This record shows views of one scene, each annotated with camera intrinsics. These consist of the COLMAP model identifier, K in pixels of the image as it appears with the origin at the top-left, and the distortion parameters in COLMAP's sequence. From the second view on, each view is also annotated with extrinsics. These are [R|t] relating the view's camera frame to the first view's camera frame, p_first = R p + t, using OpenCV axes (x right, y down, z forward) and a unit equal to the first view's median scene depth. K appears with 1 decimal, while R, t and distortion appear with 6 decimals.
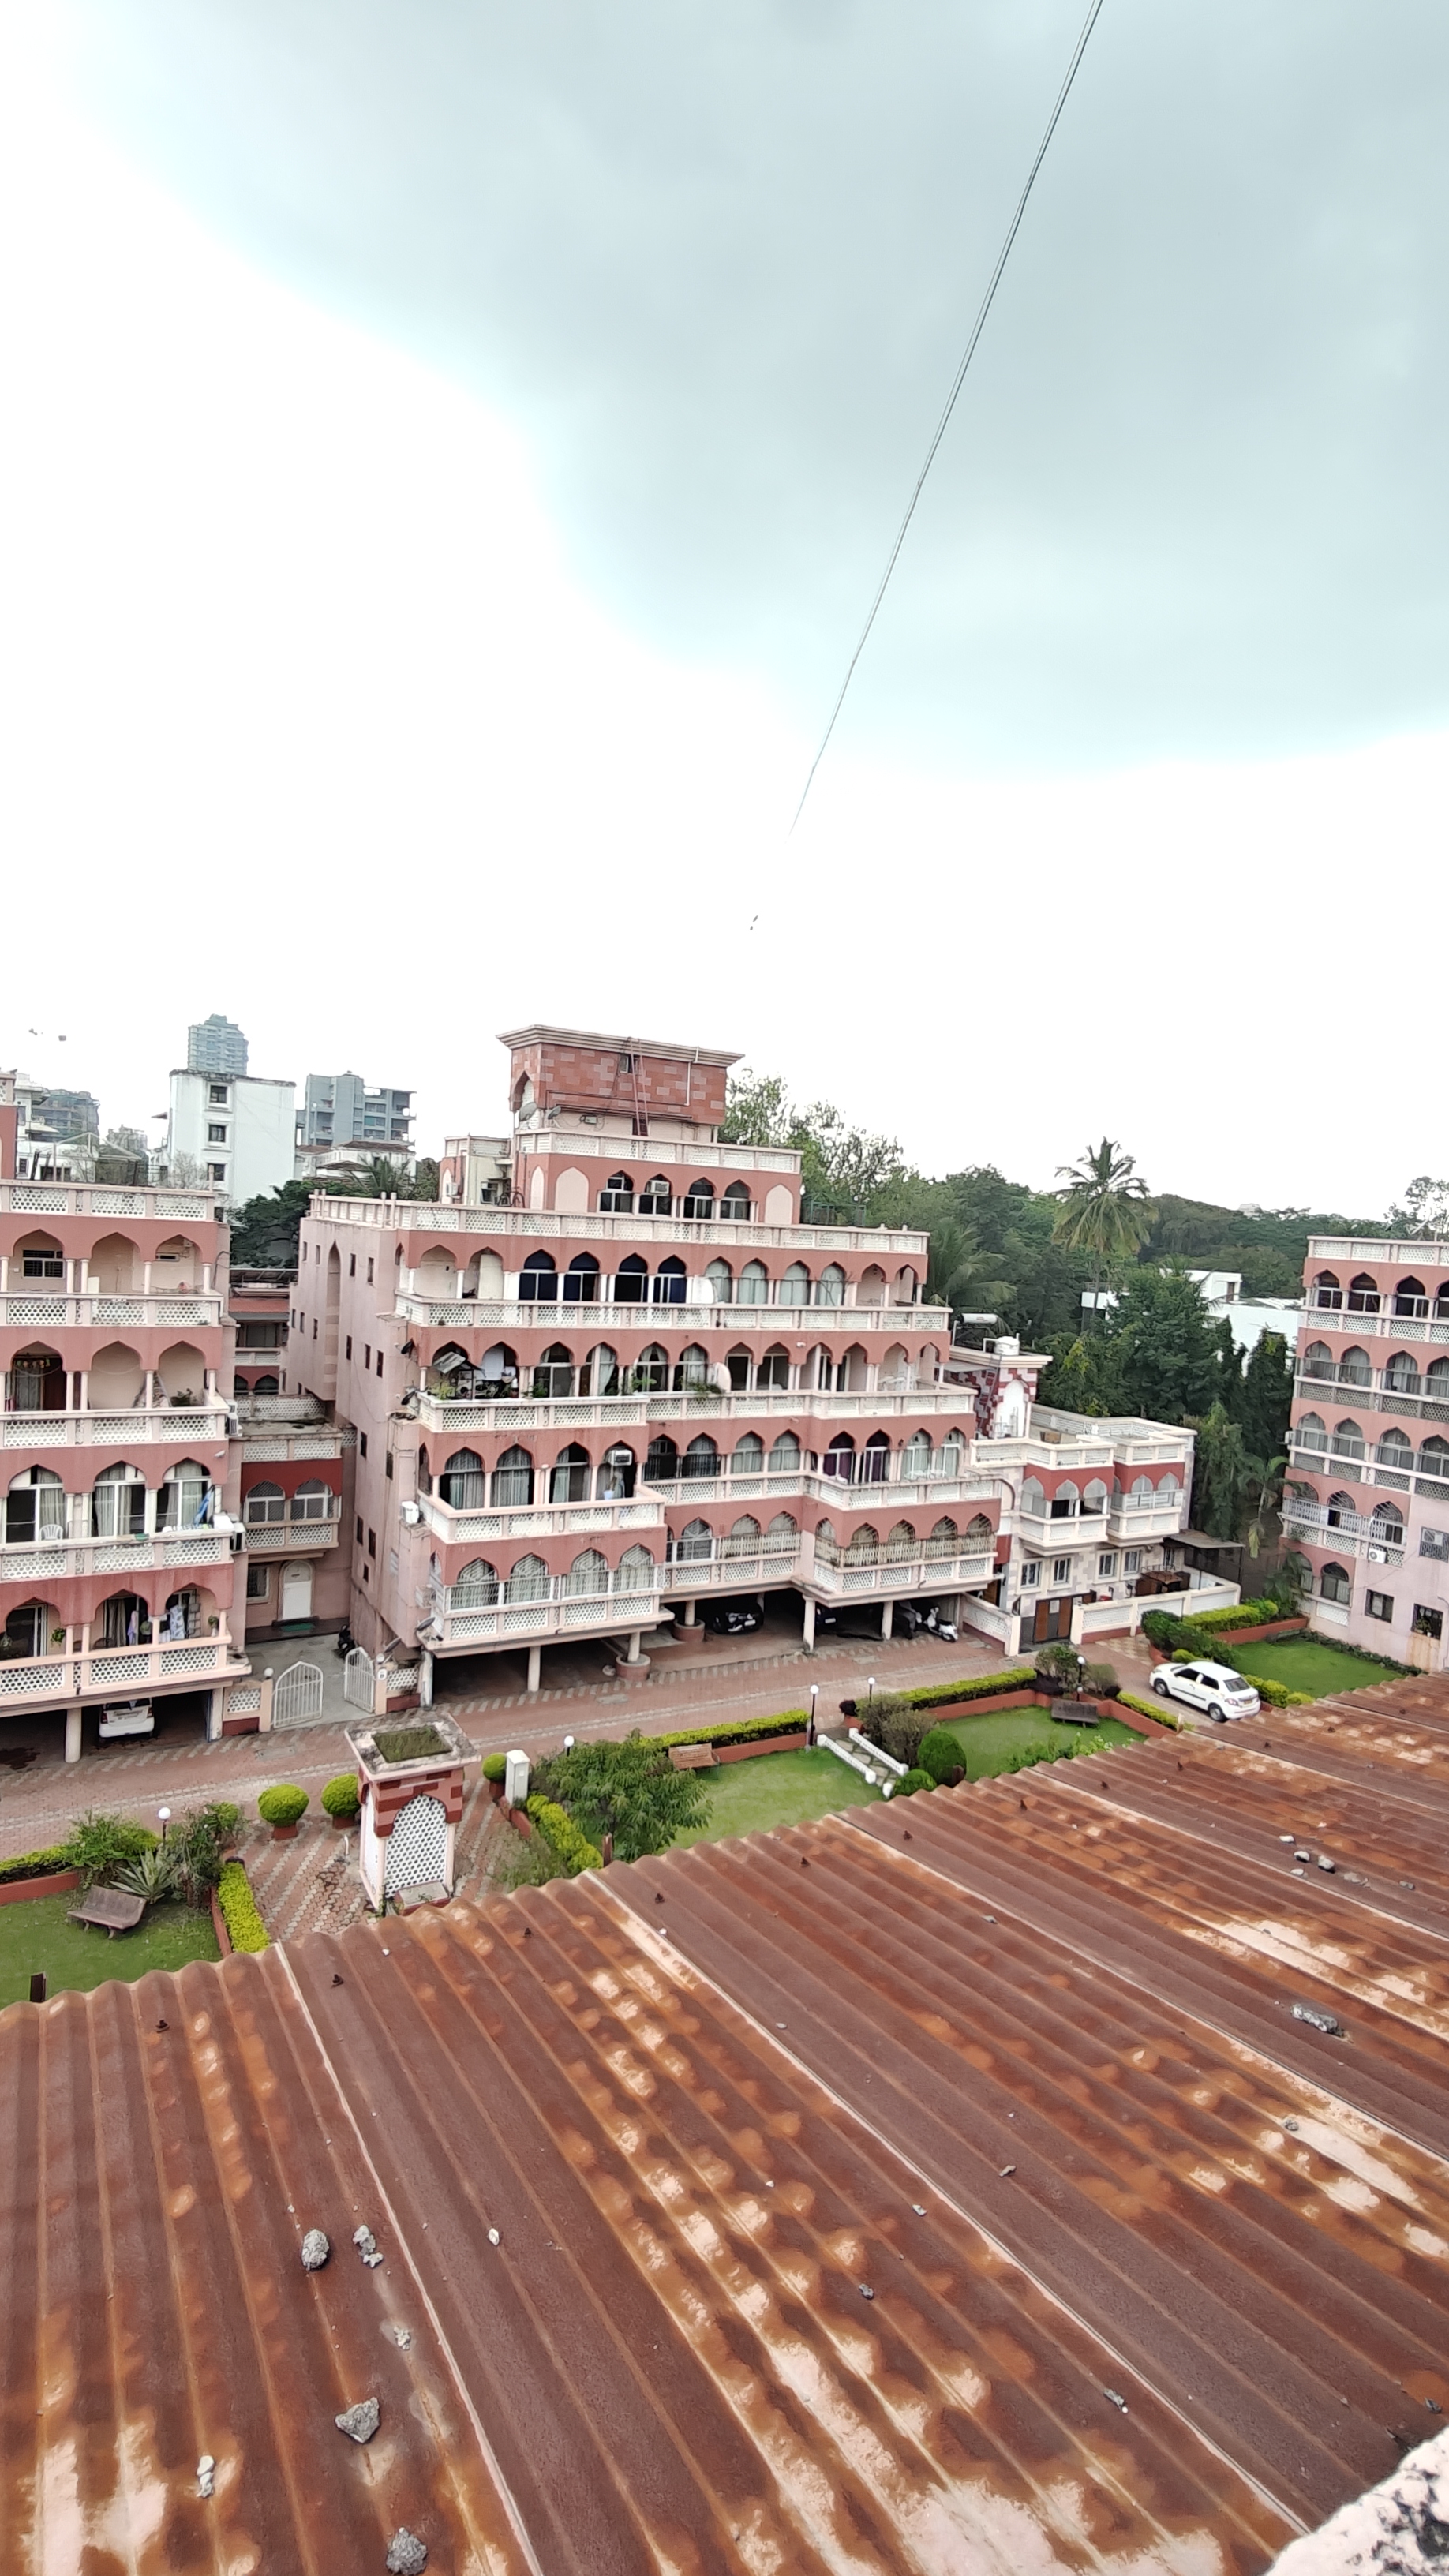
lens RADIAL K [[1214.4, 0, 713.1], [0, 1214.4, 1308.9], [0, 0, 1]] dist [0.002762, 0.001267]
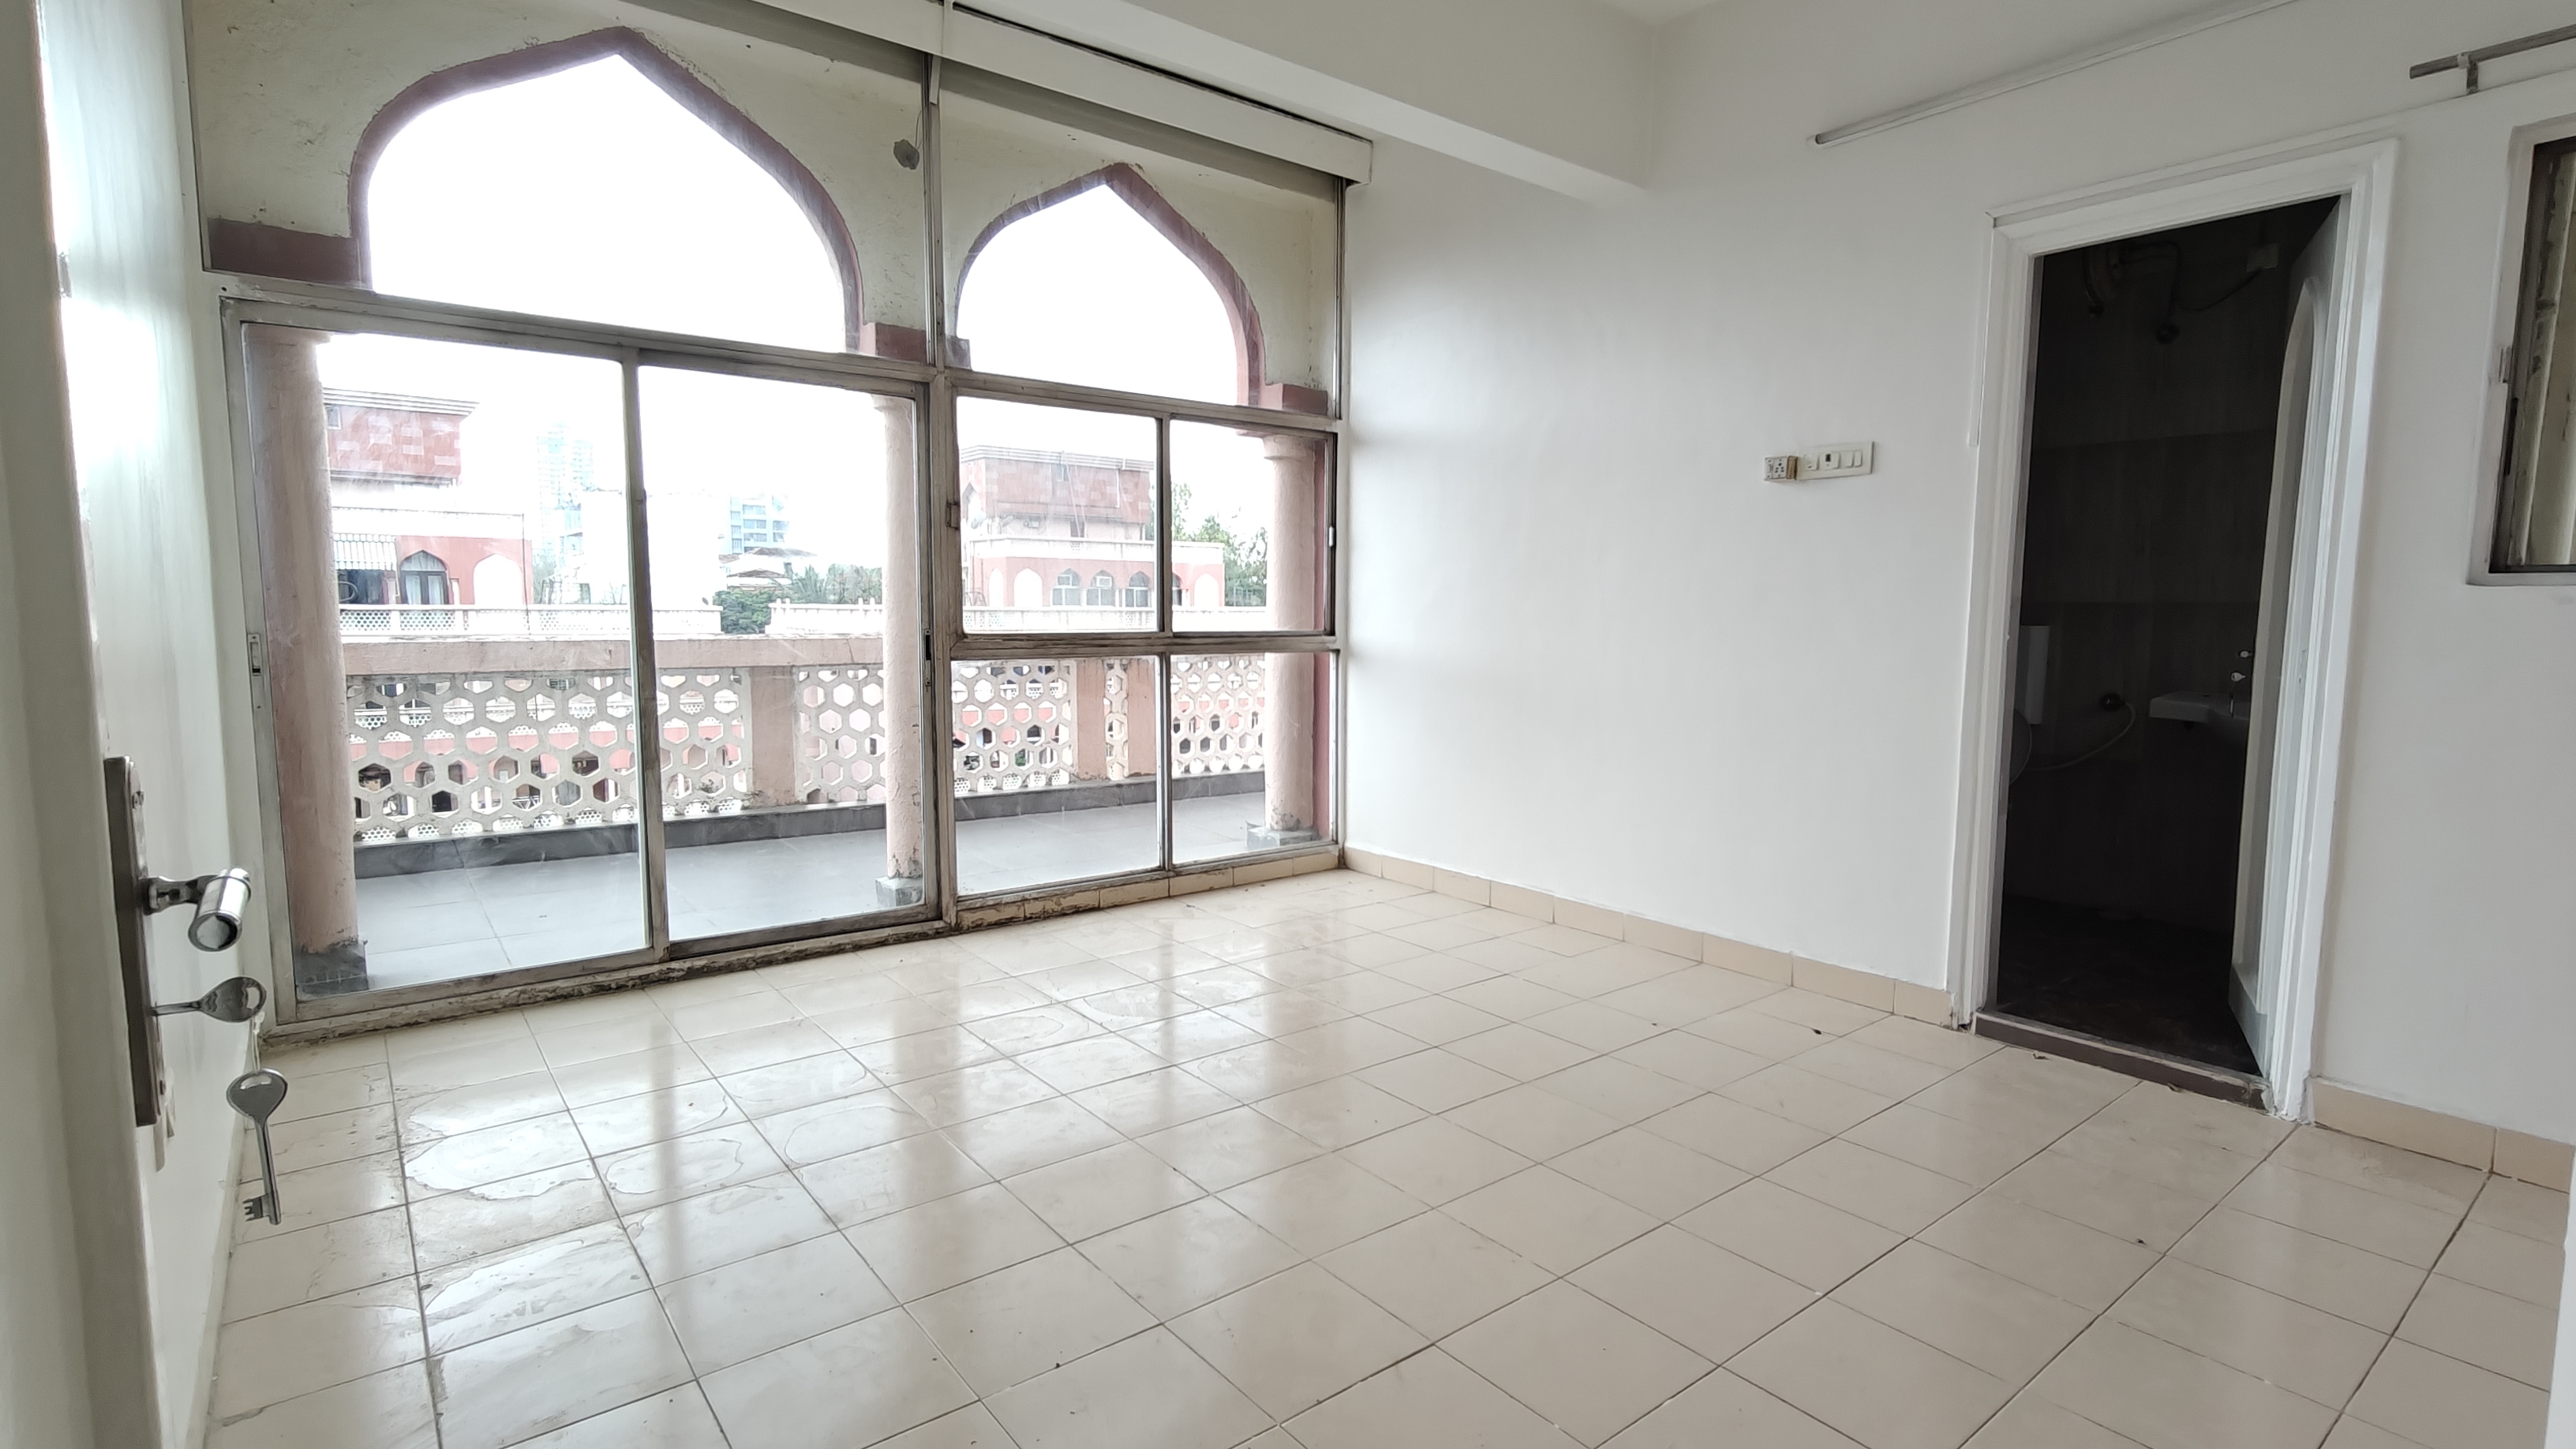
lens RADIAL K [[1214.4, 0, 1301.8], [0, 1214.4, 729.5], [0, 0, 1]] dist [0.002762, 0.001267]
pose [[0.986120, -0.069098, 0.150970, -0.044275], [0.064357, 0.997275, 0.036070, 0.010782], [-0.153051, -0.025854, 0.987880, -0.176172]]
